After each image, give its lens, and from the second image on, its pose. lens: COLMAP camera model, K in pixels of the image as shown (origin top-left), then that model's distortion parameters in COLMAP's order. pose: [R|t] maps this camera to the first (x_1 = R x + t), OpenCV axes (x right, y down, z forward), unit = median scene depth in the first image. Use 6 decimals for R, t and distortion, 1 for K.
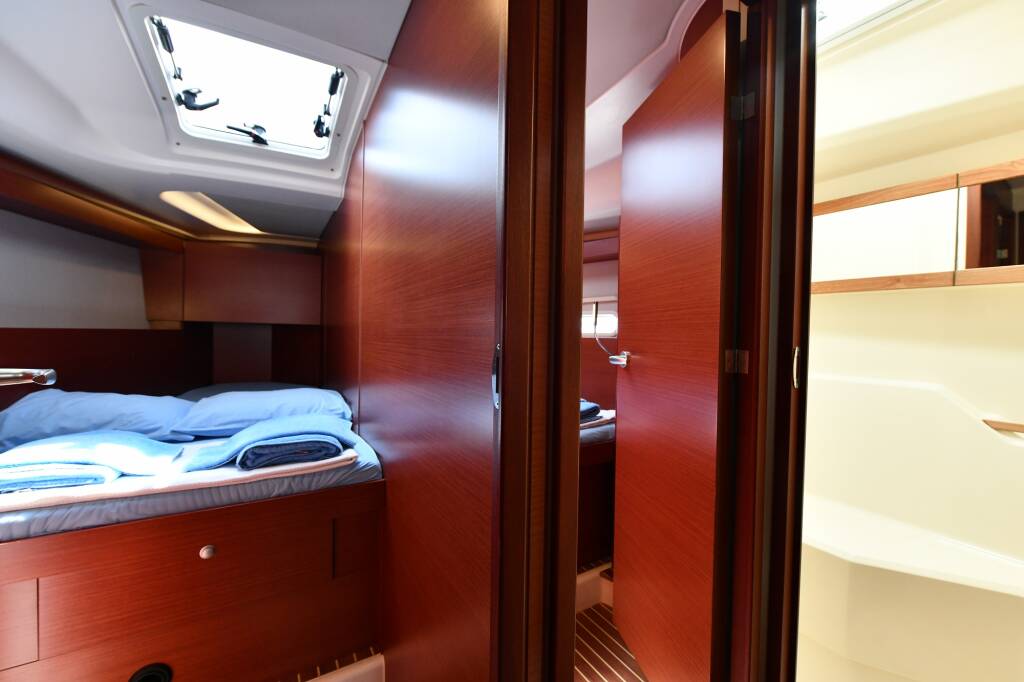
lens RADIAL K [[405.0, 0, 517.3], [0, 405.0, 339.2], [0, 0, 1]] dist [-0.001835, -0.001167]
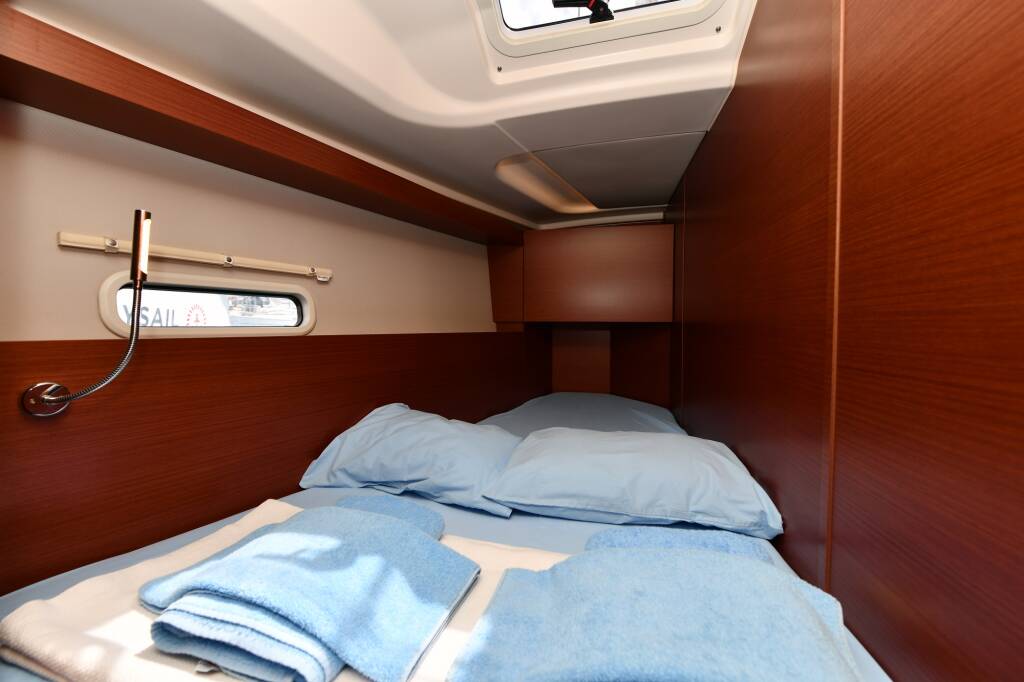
lens RADIAL K [[405.0, 0, 513.4], [0, 405.0, 338.8], [0, 0, 1]] dist [-0.001835, -0.001167]
pose [[0.720950, 0.000272, -0.692987, -0.296401], [0.004273, 0.999979, 0.004839, -0.017568], [0.692974, -0.006450, 0.720933, 0.447687]]
